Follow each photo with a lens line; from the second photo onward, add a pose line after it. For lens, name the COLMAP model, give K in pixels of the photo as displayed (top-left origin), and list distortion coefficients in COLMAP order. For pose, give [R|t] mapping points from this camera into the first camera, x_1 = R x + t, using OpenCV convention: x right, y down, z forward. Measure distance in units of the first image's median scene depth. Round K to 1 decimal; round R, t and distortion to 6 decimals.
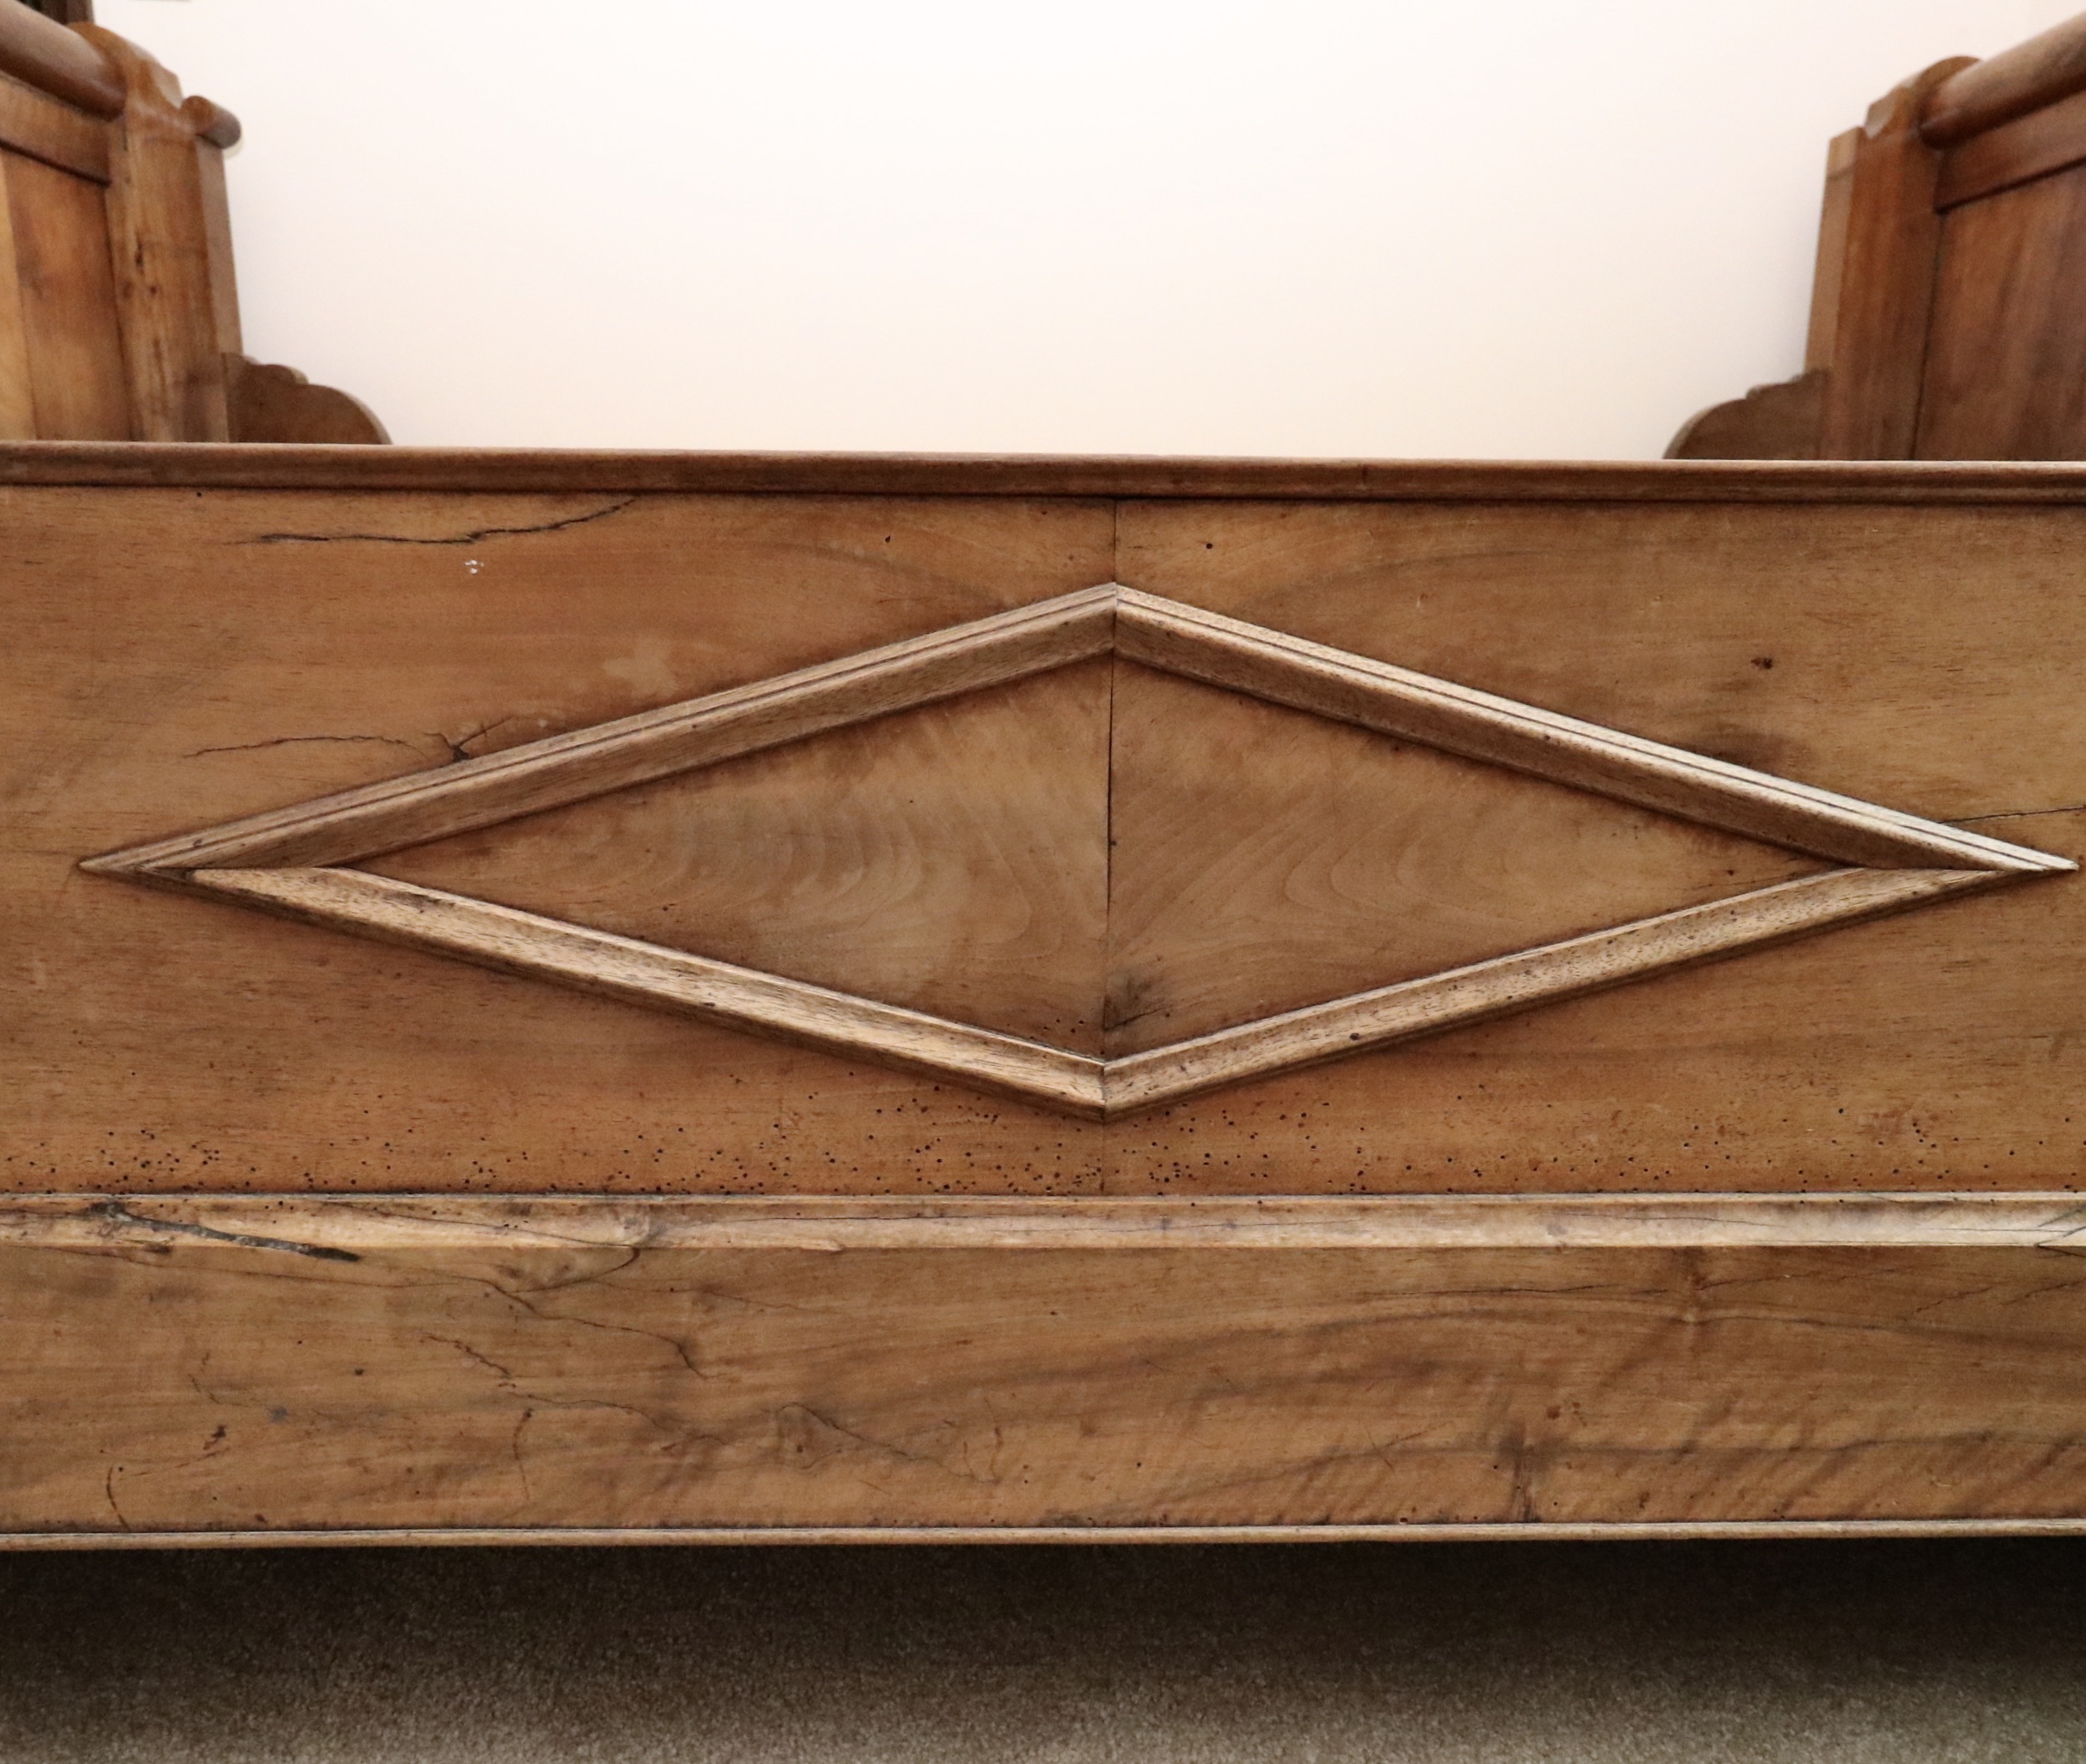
lens RADIAL K [[1432.1, 0, 1048.1], [0, 1432.1, 913.5], [0, 0, 1]] dist [0.000056, -0.004737]
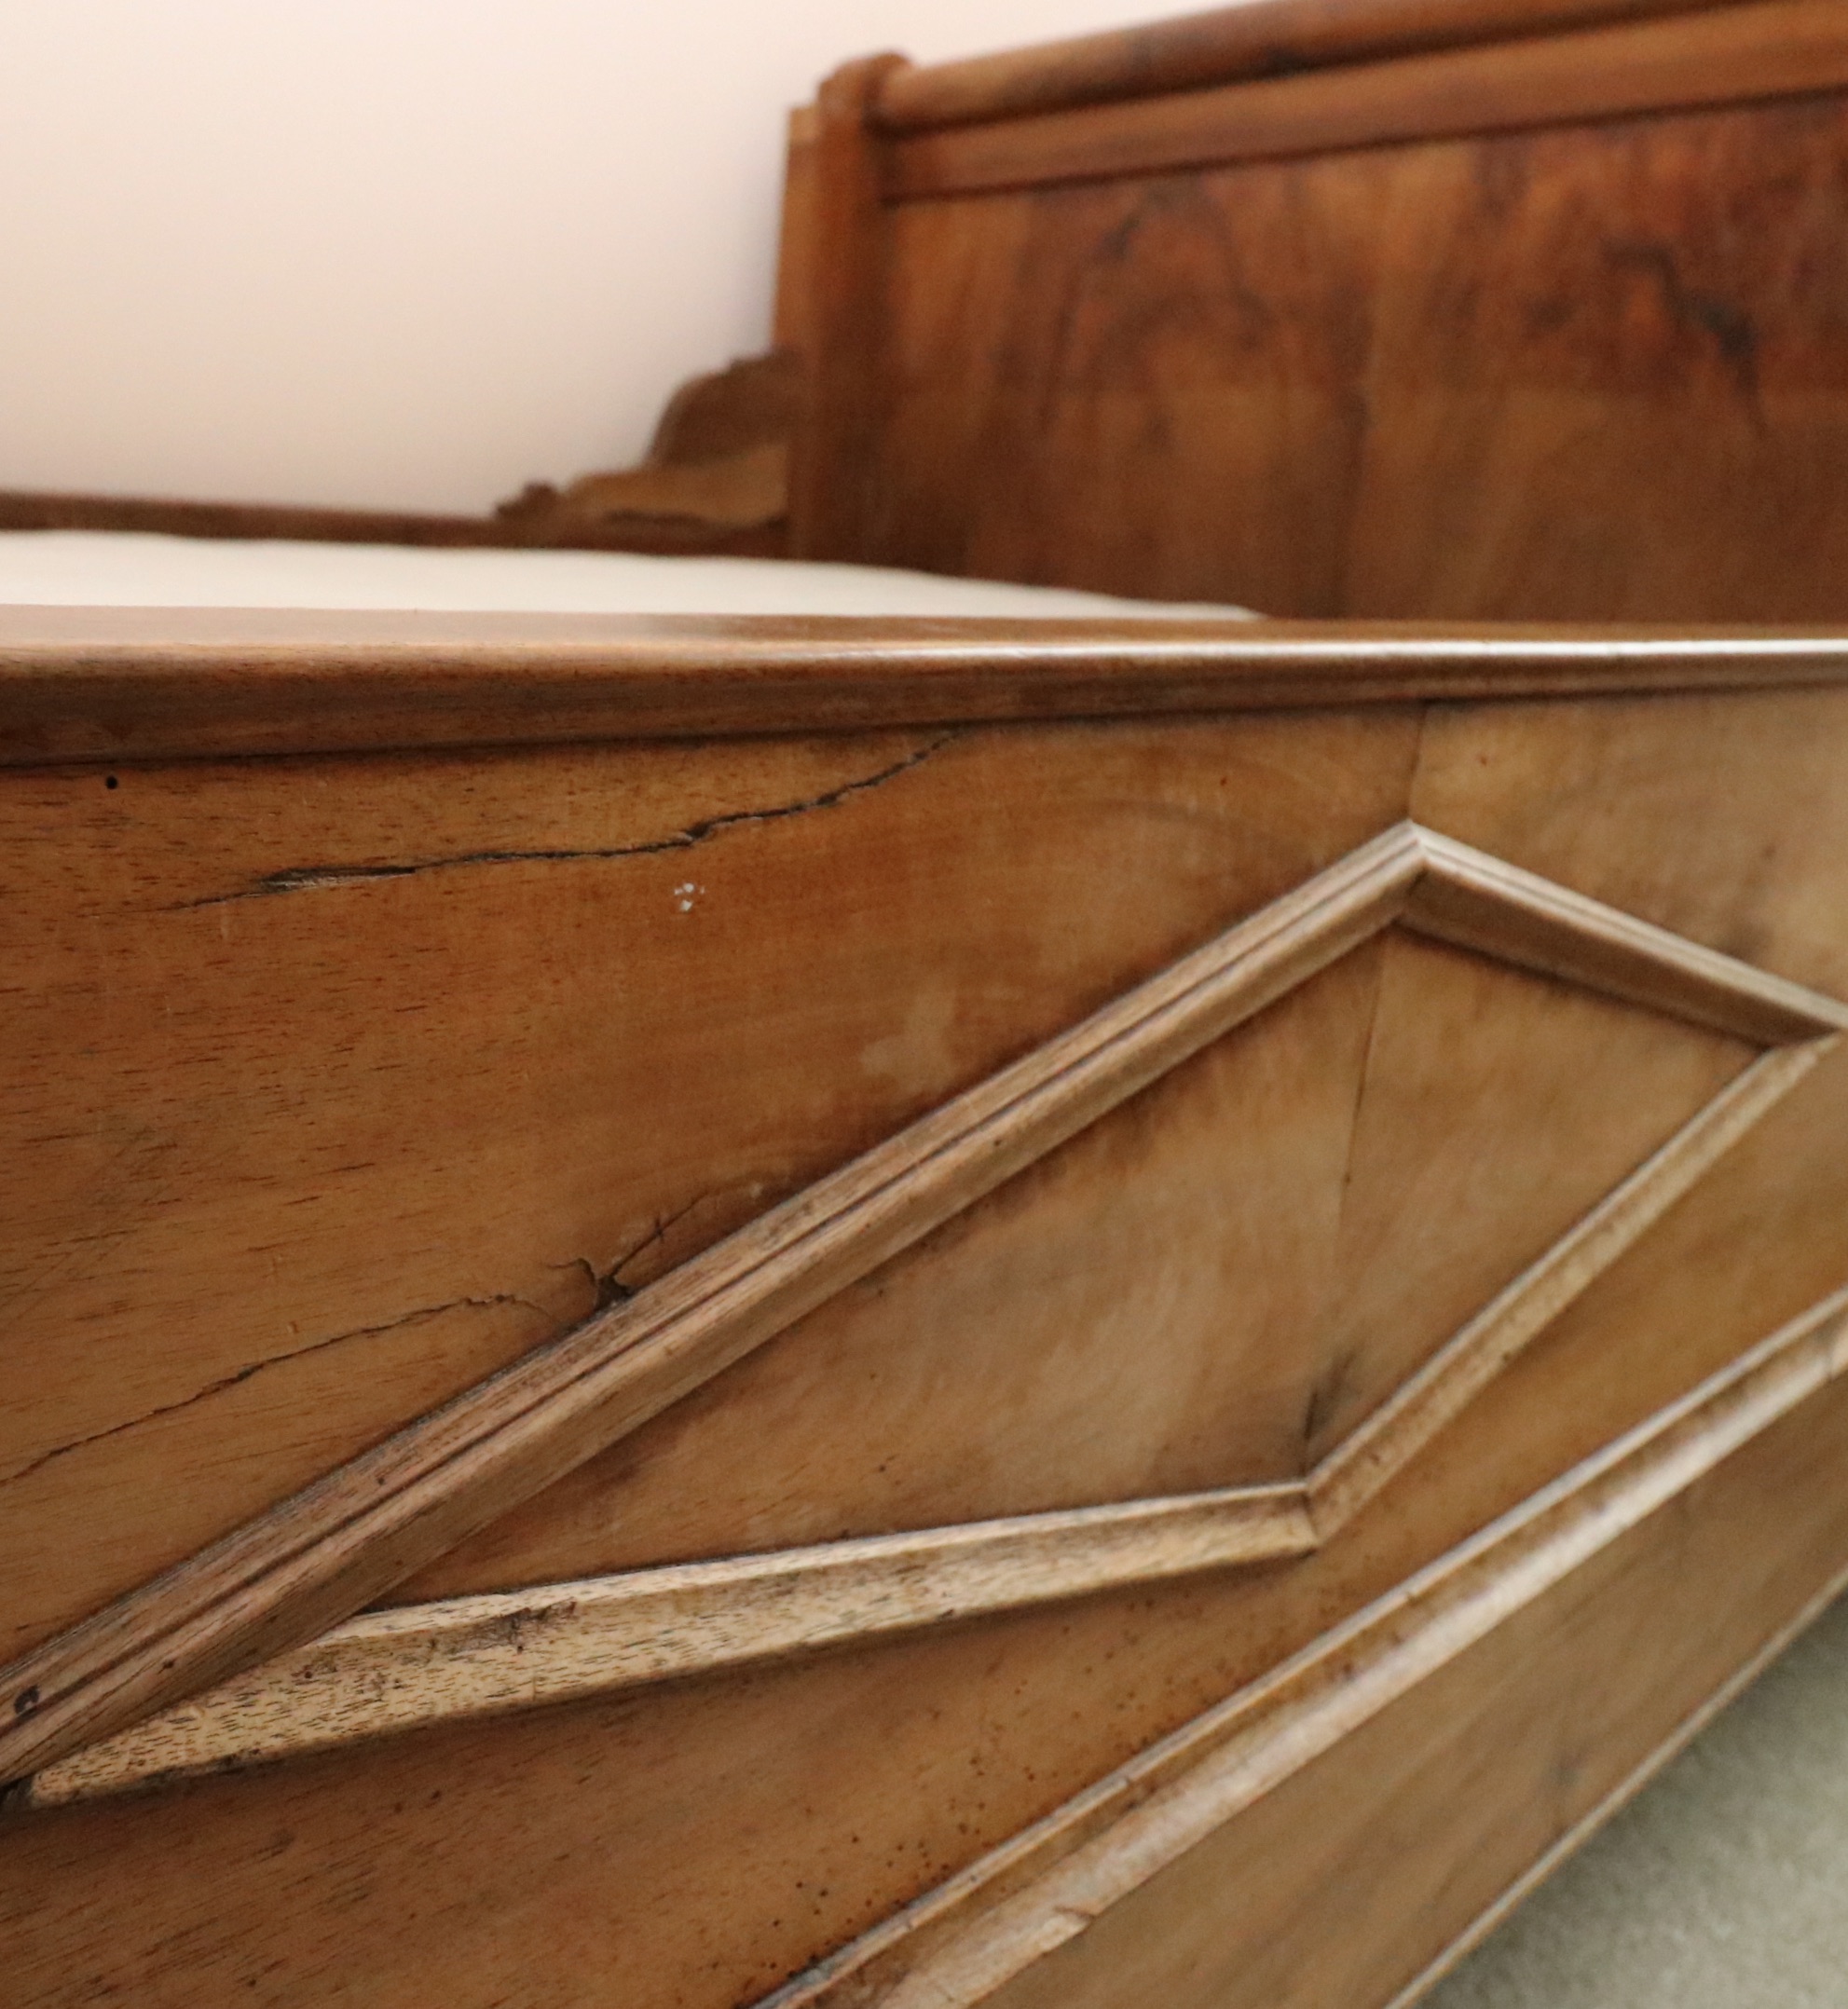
lens RADIAL K [[1638.2, 0, 666.6], [0, 1638.2, 892.9], [0, 0, 1]] dist [0.004669, -0.004330]
pose [[0.806488, -0.096926, 0.583251, -0.687613], [0.087455, 0.995176, 0.044453, -0.258911], [-0.584746, 0.015158, 0.811075, 0.564370]]
